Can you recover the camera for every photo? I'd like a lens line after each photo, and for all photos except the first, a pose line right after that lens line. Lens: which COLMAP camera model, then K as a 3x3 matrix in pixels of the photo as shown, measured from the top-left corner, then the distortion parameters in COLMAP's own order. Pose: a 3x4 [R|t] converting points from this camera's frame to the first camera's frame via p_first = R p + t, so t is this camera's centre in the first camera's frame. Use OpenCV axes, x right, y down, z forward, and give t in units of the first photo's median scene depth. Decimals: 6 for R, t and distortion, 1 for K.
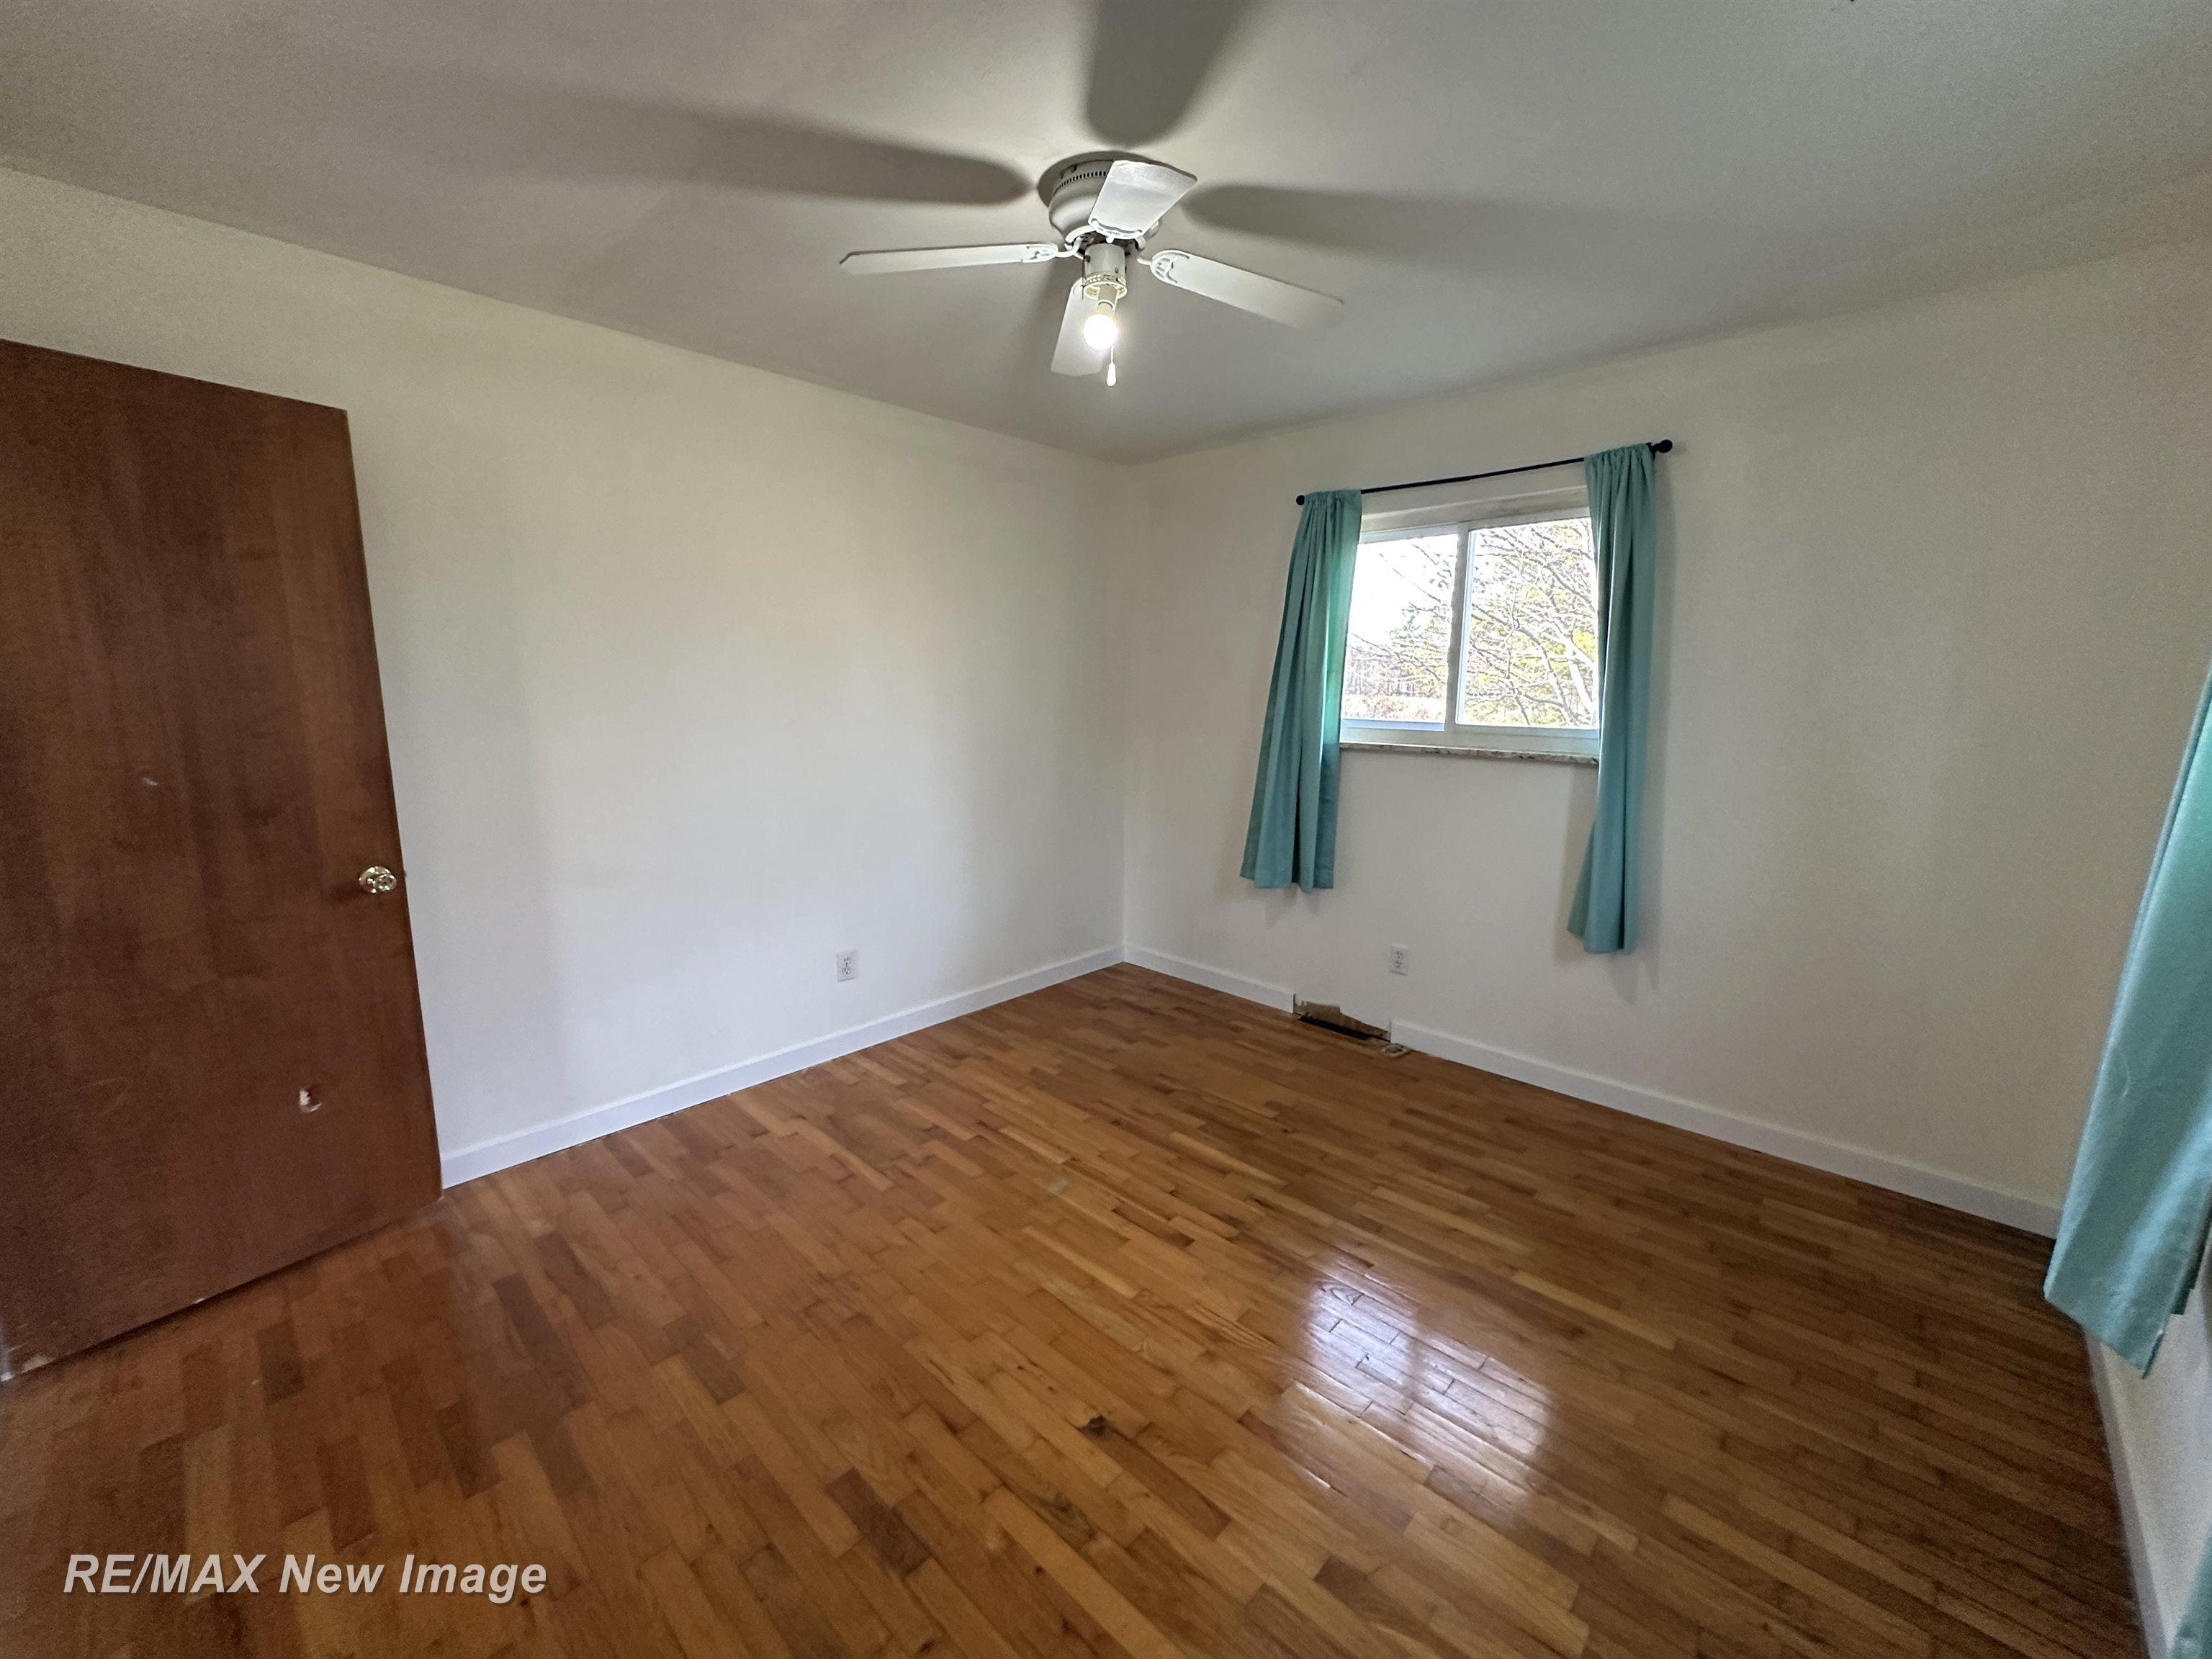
lens RADIAL K [[888.1, 0, 1108.9], [0, 888.1, 824.3], [0, 0, 1]] dist [-0.004349, -0.000069]
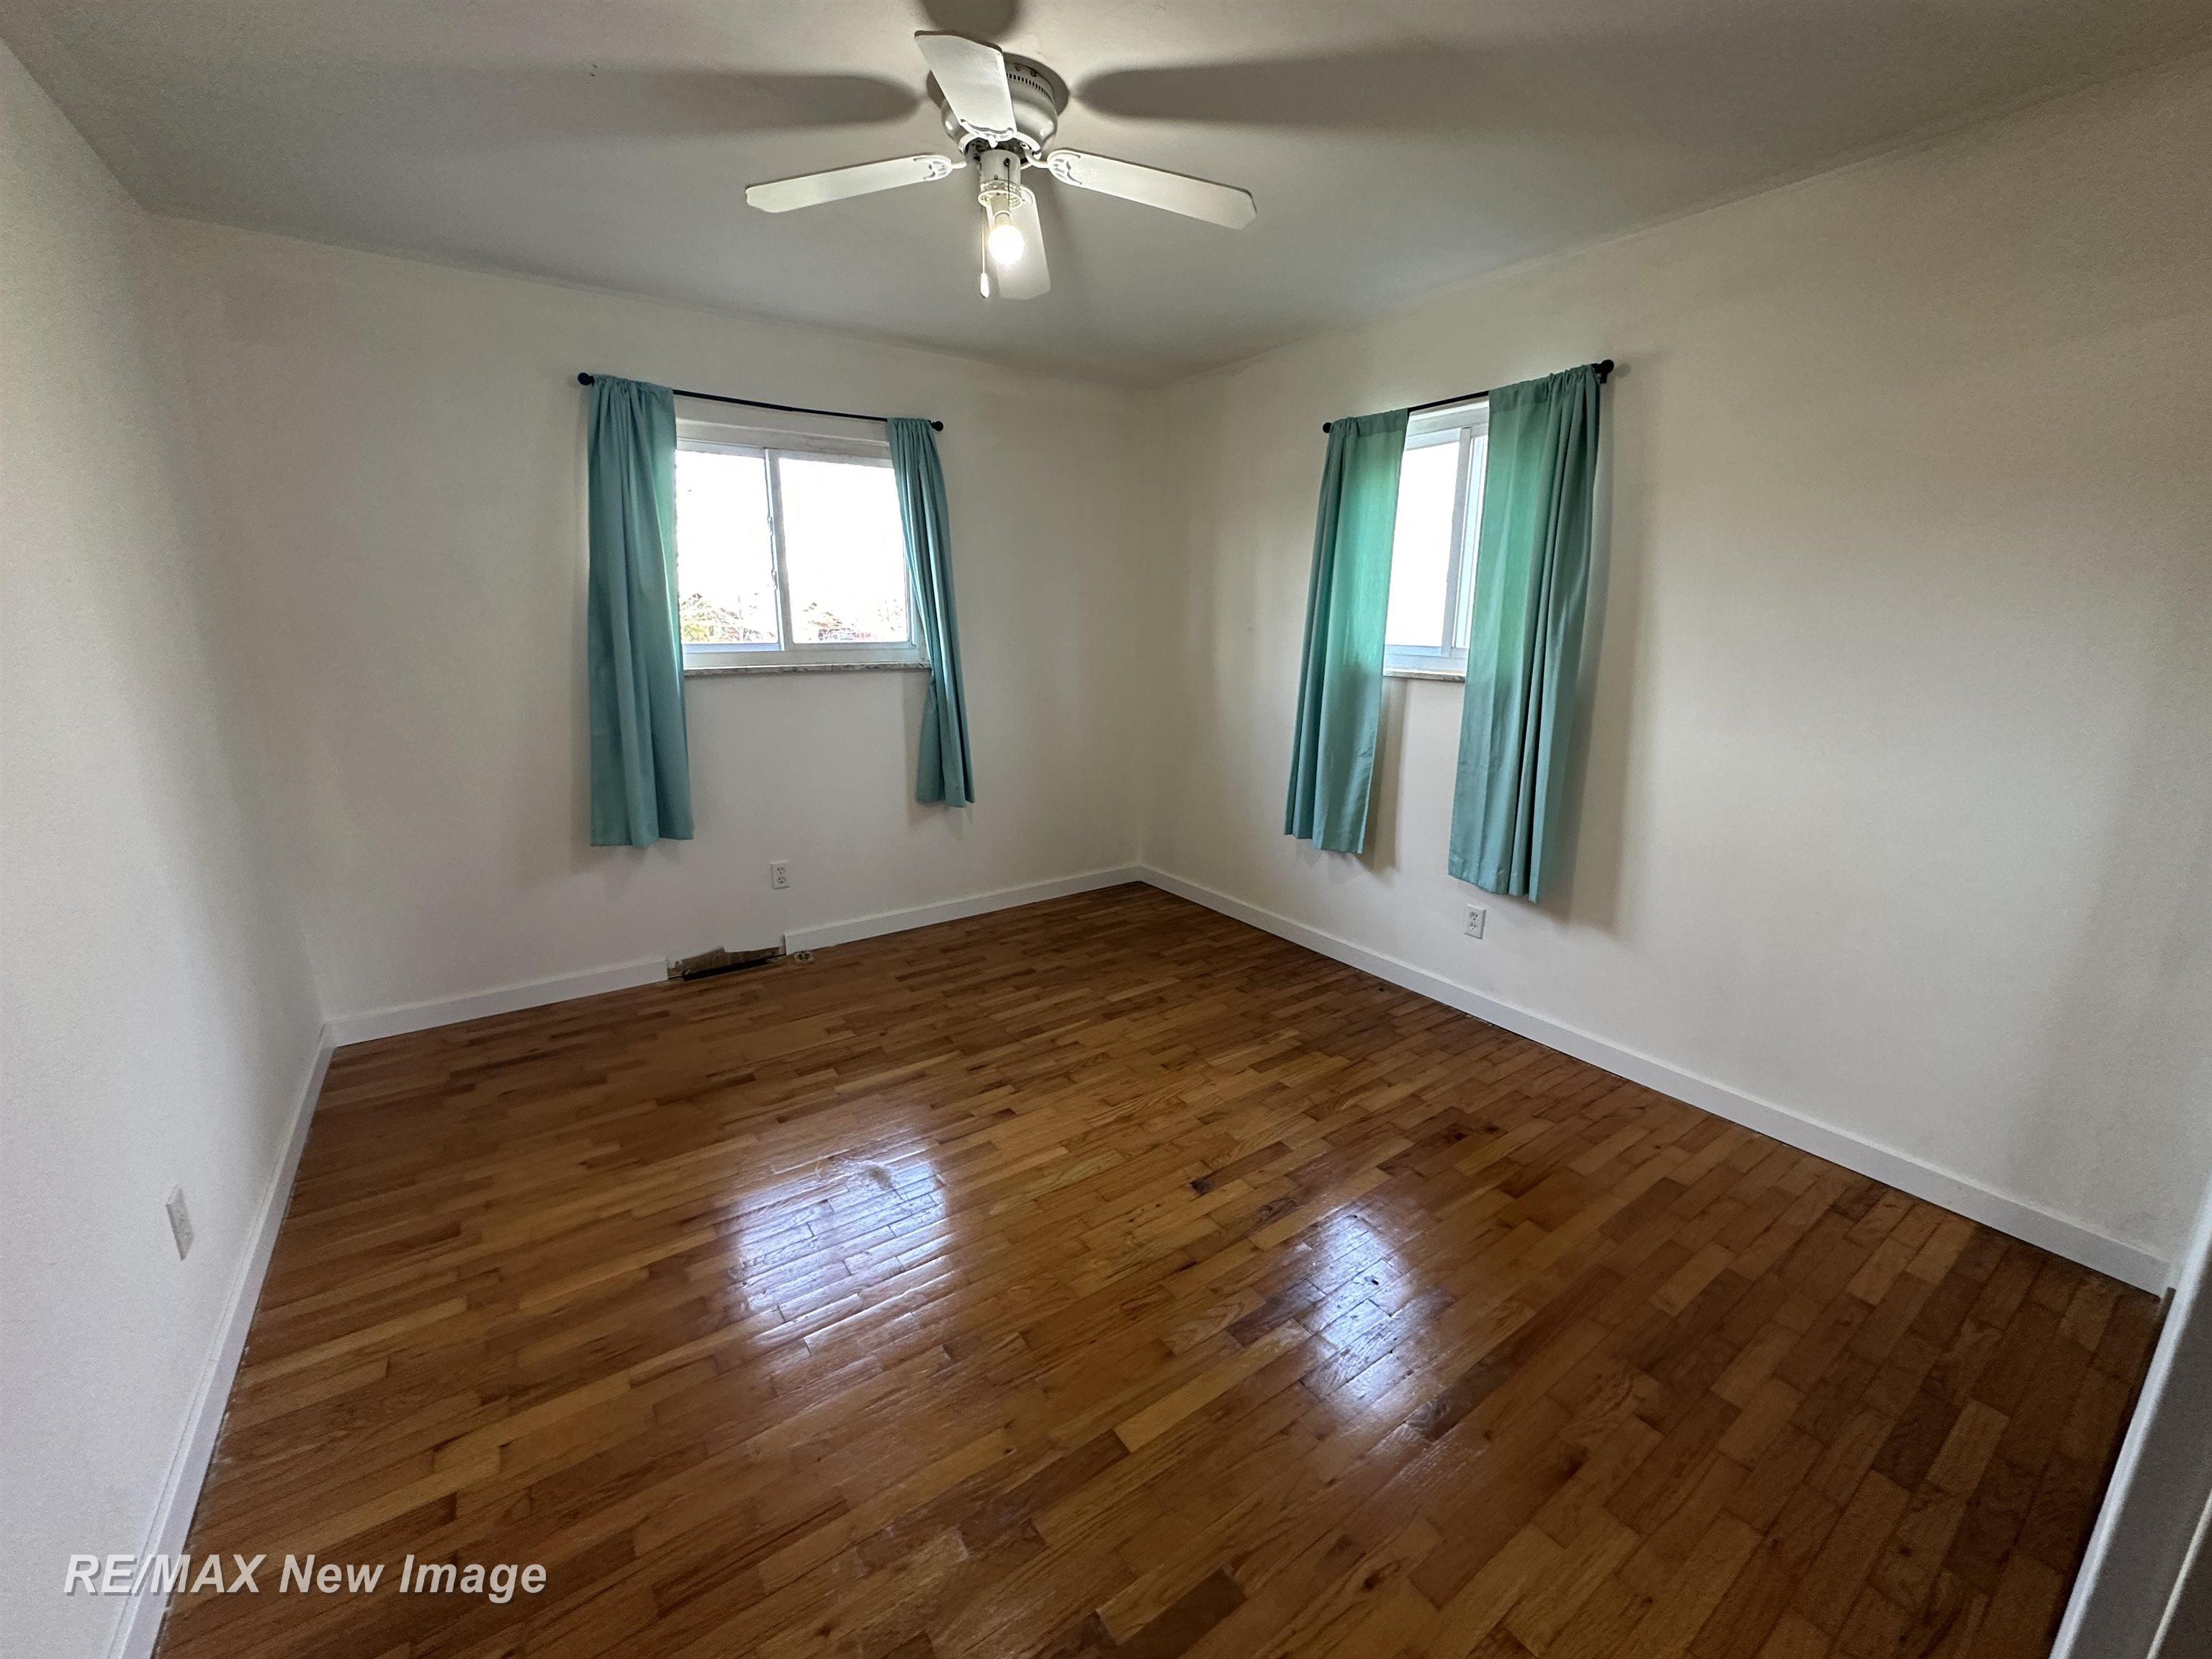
lens RADIAL K [[888.1, 0, 1106.1], [0, 888.1, 824.9], [0, 0, 1]] dist [-0.004349, -0.000069]
pose [[0.197355, -0.237658, 0.951089, -0.608372], [0.153823, 0.965660, 0.209380, -0.067177], [-0.968189, 0.104978, 0.227135, 0.411885]]
